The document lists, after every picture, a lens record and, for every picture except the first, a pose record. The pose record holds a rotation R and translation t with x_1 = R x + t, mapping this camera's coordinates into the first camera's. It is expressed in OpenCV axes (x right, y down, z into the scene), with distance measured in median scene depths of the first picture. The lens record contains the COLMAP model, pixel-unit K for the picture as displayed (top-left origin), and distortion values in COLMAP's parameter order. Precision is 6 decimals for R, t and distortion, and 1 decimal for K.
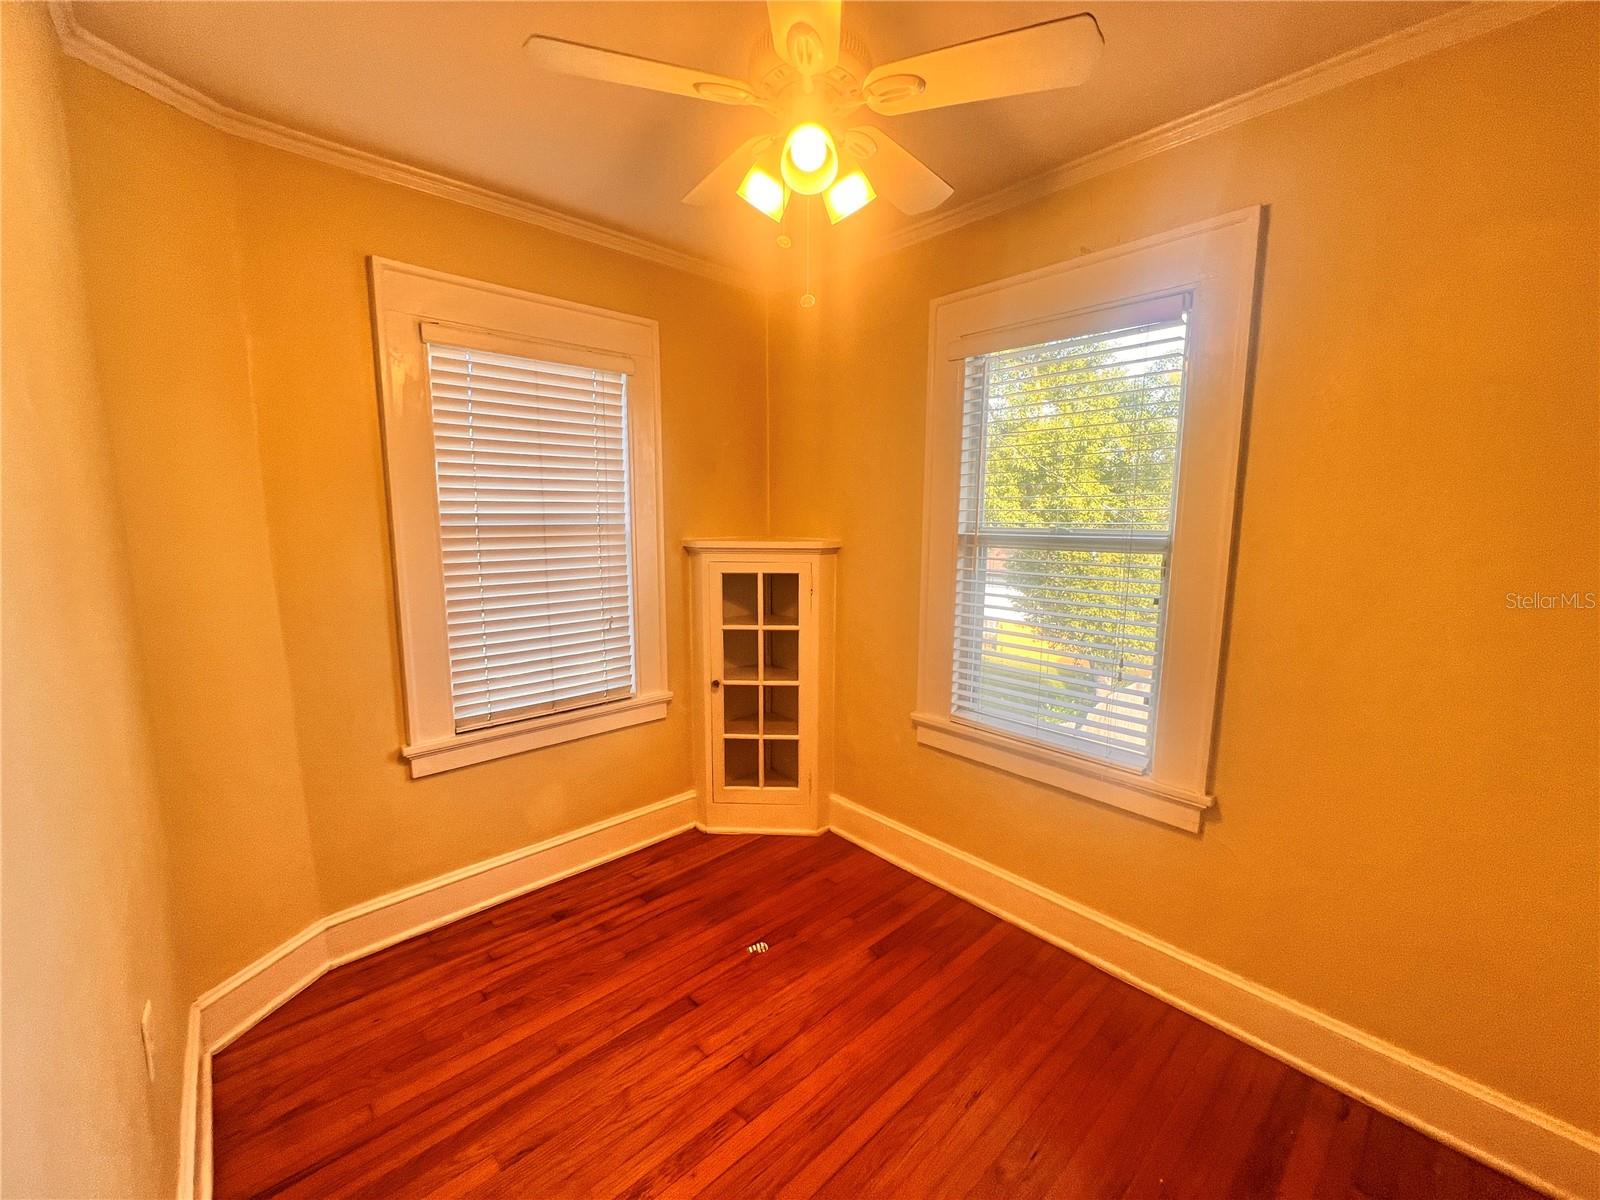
lens RADIAL K [[640.6, 0, 798.3], [0, 640.6, 595.3], [0, 0, 1]] dist [-0.000418, -0.000026]
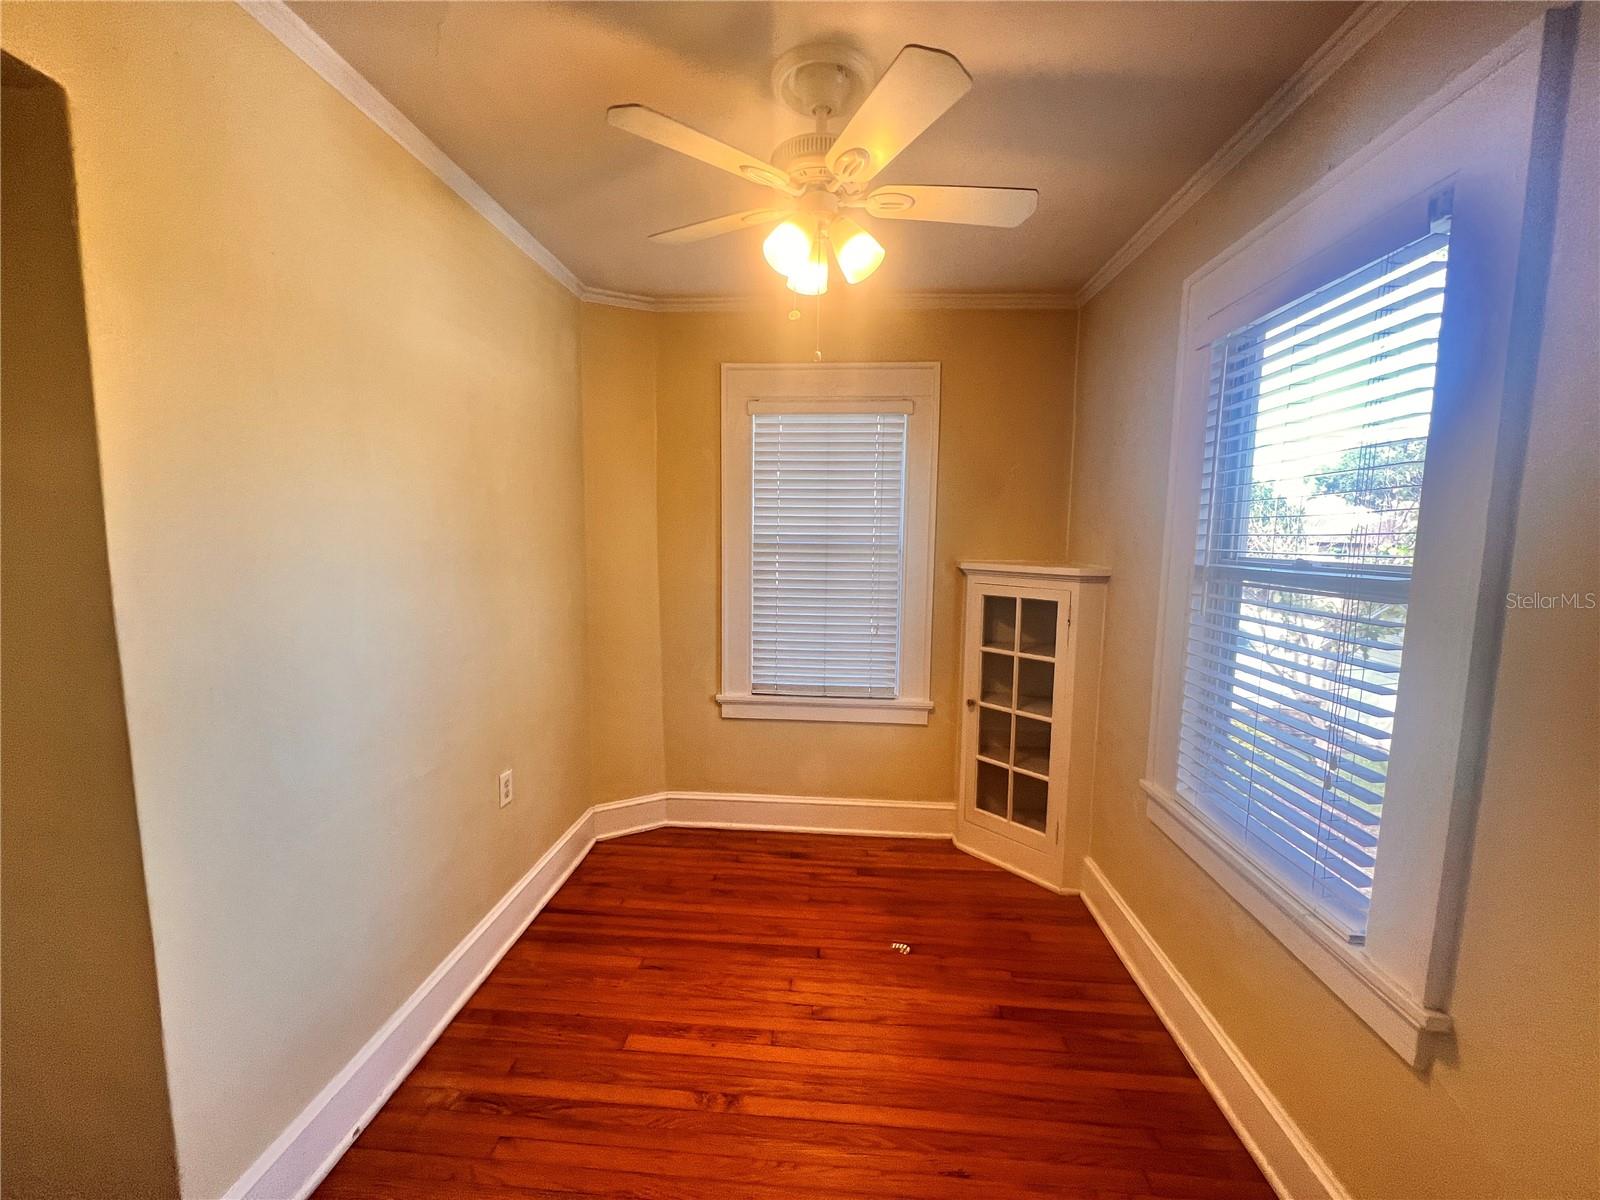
lens RADIAL K [[640.6, 0, 791.1], [0, 640.6, 594.3], [0, 0, 1]] dist [-0.000418, -0.000026]
pose [[0.683276, 0.076068, -0.726187, 0.461374], [-0.102519, 0.994701, 0.007734, -0.013946], [0.722927, 0.069163, 0.687454, 0.092405]]
